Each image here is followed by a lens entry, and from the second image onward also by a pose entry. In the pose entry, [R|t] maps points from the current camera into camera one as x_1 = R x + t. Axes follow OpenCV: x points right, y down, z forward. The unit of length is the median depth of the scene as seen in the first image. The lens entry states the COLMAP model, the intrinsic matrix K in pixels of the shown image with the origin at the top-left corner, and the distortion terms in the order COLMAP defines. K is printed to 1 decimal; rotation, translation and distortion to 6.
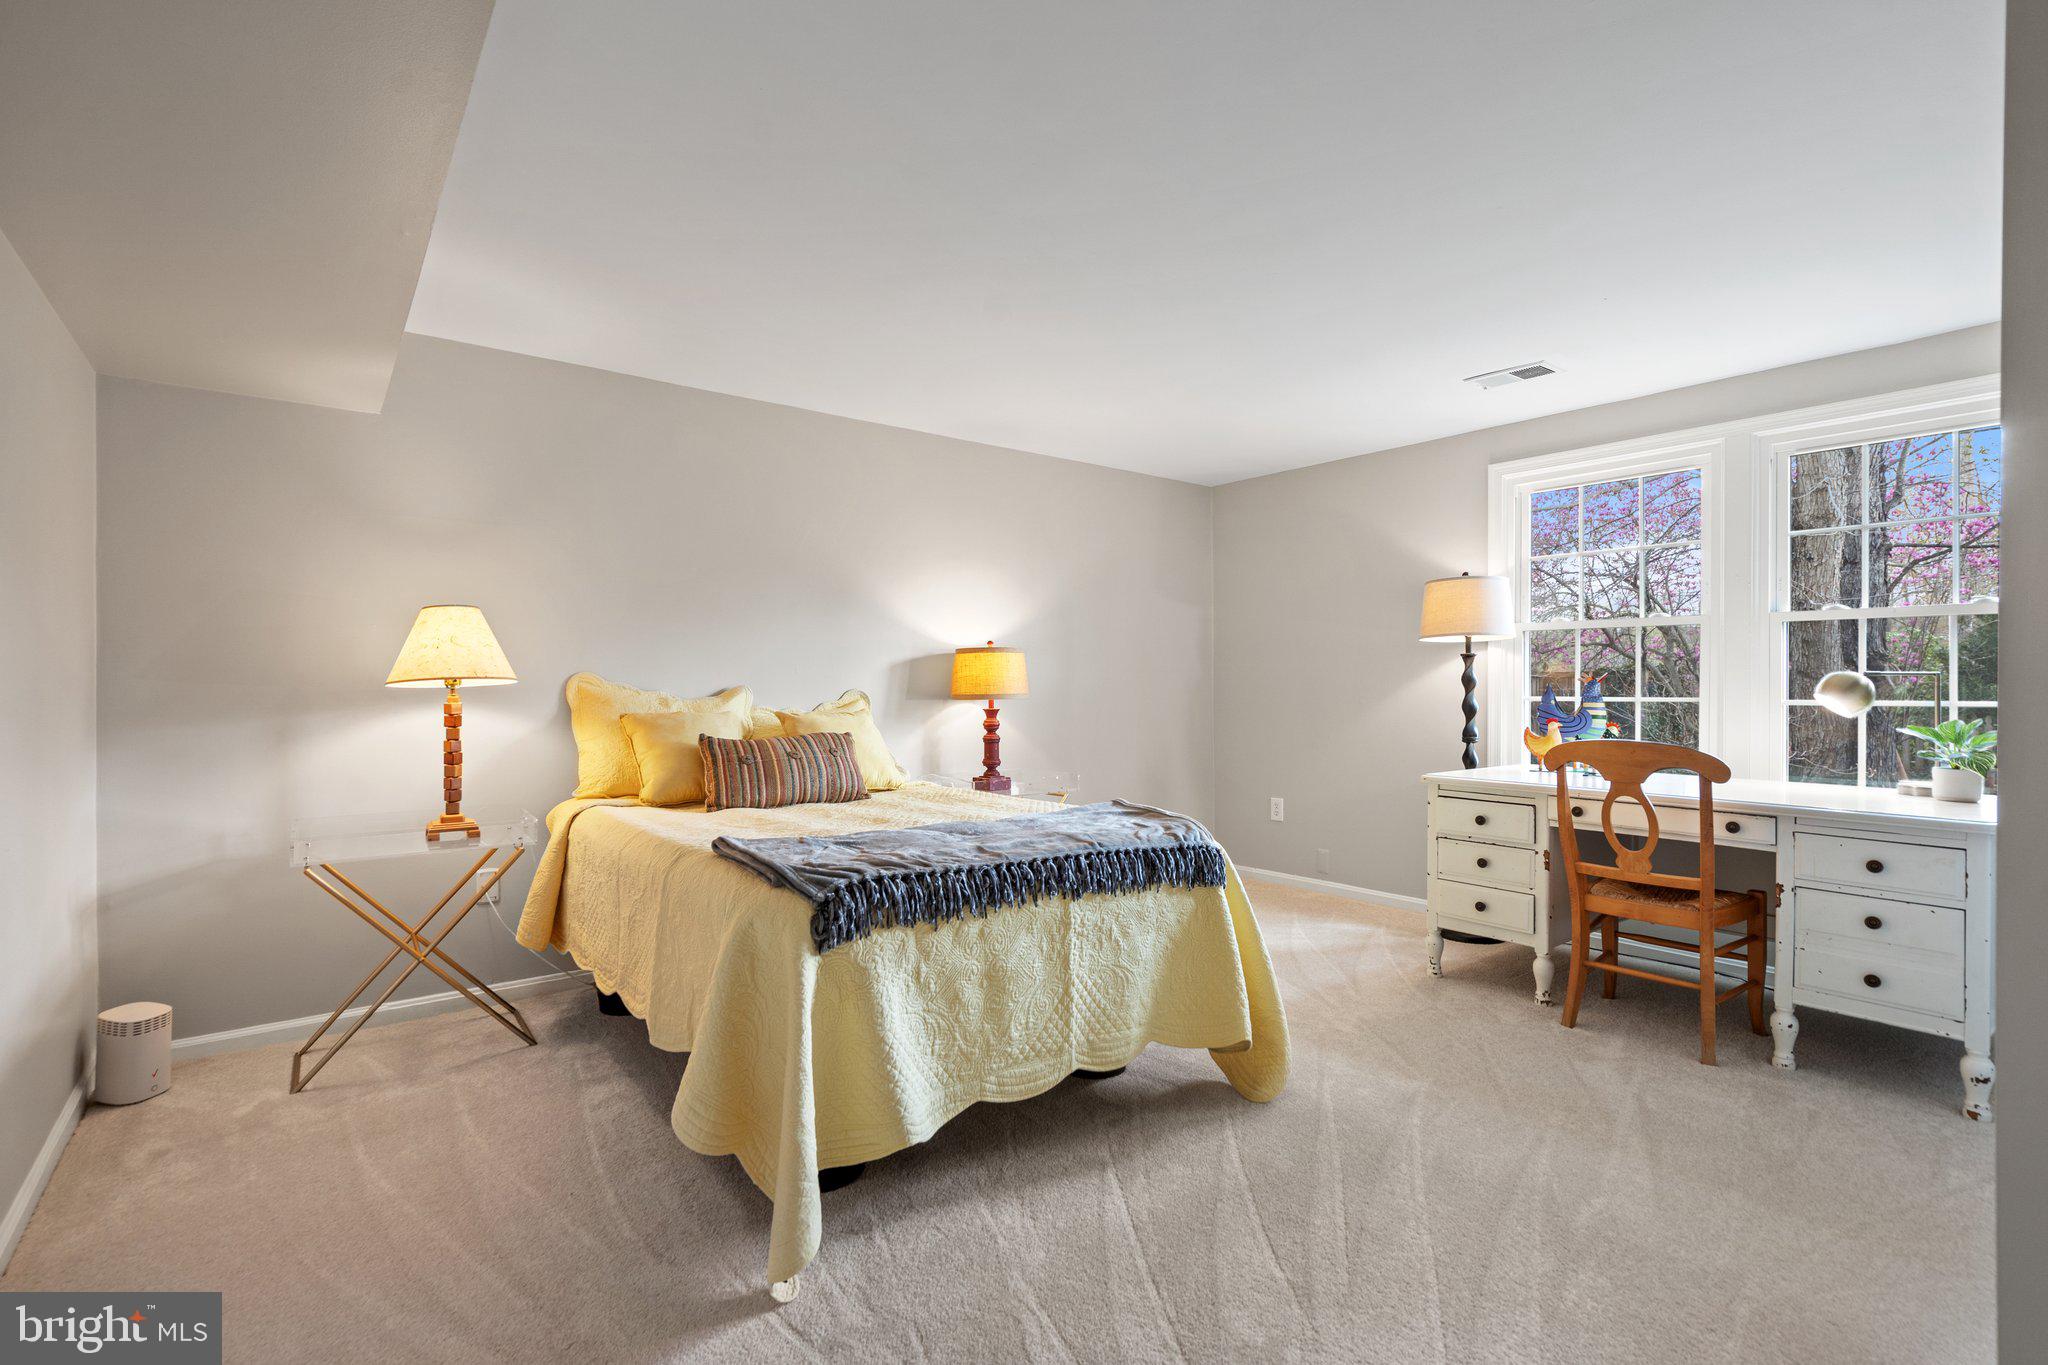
lens RADIAL K [[944.6, 0, 1022.3], [0, 944.6, 682.1], [0, 0, 1]] dist [-0.006823, 0.002796]
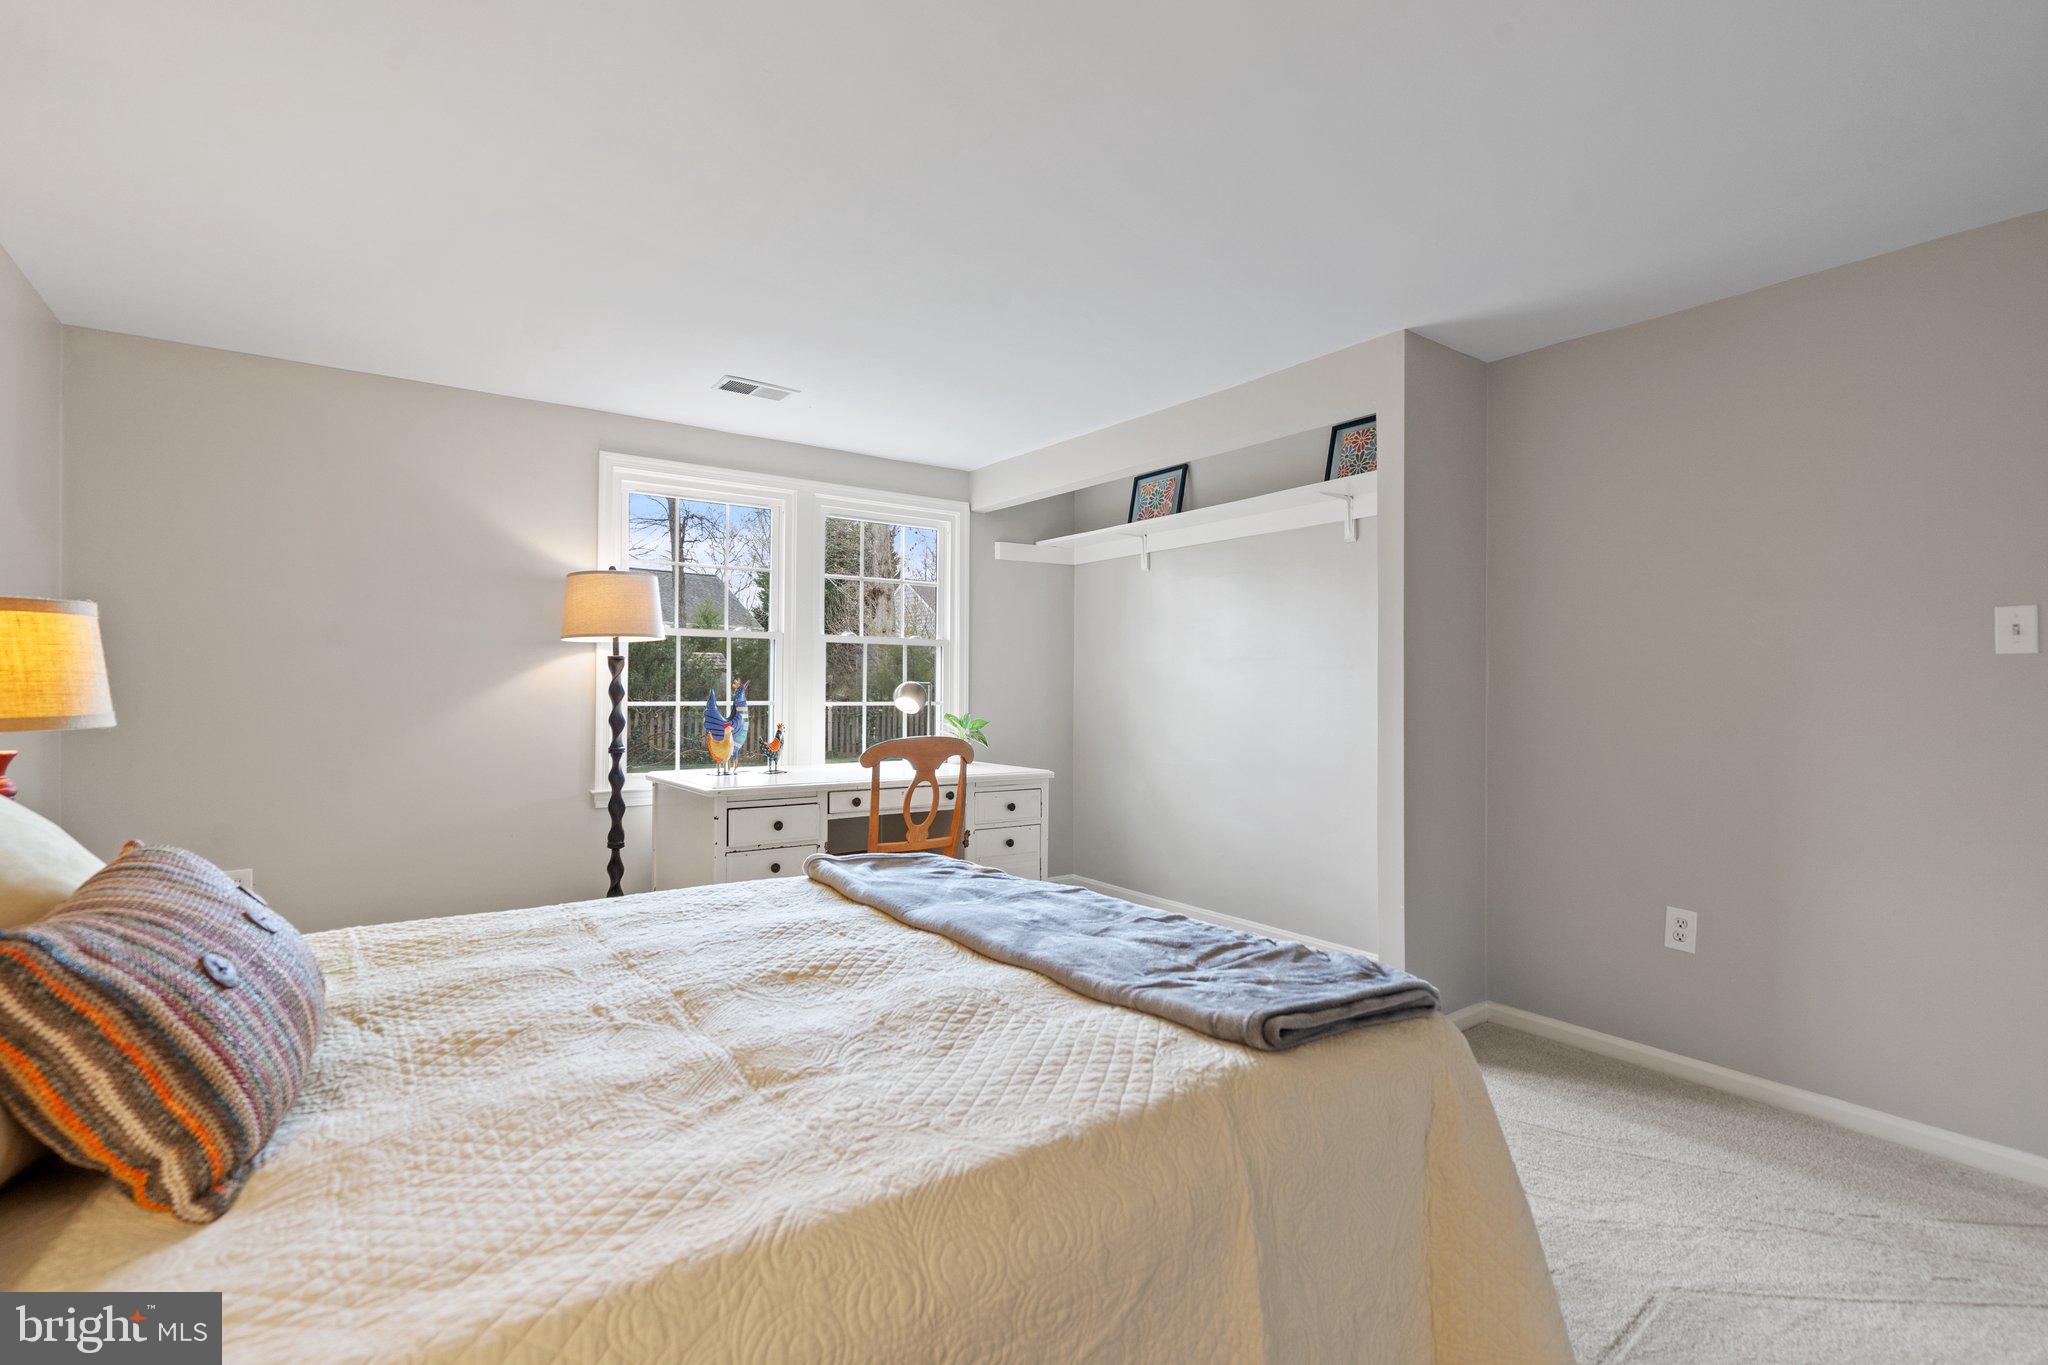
lens RADIAL K [[944.6, 0, 1020.8], [0, 944.6, 689.9], [0, 0, 1]] dist [-0.006823, 0.002796]
pose [[0.043059, -0.000353, 0.999072, -0.512824], [-0.007388, 0.999972, 0.000672, -0.001473], [-0.999045, -0.007410, 0.043055, 0.694138]]
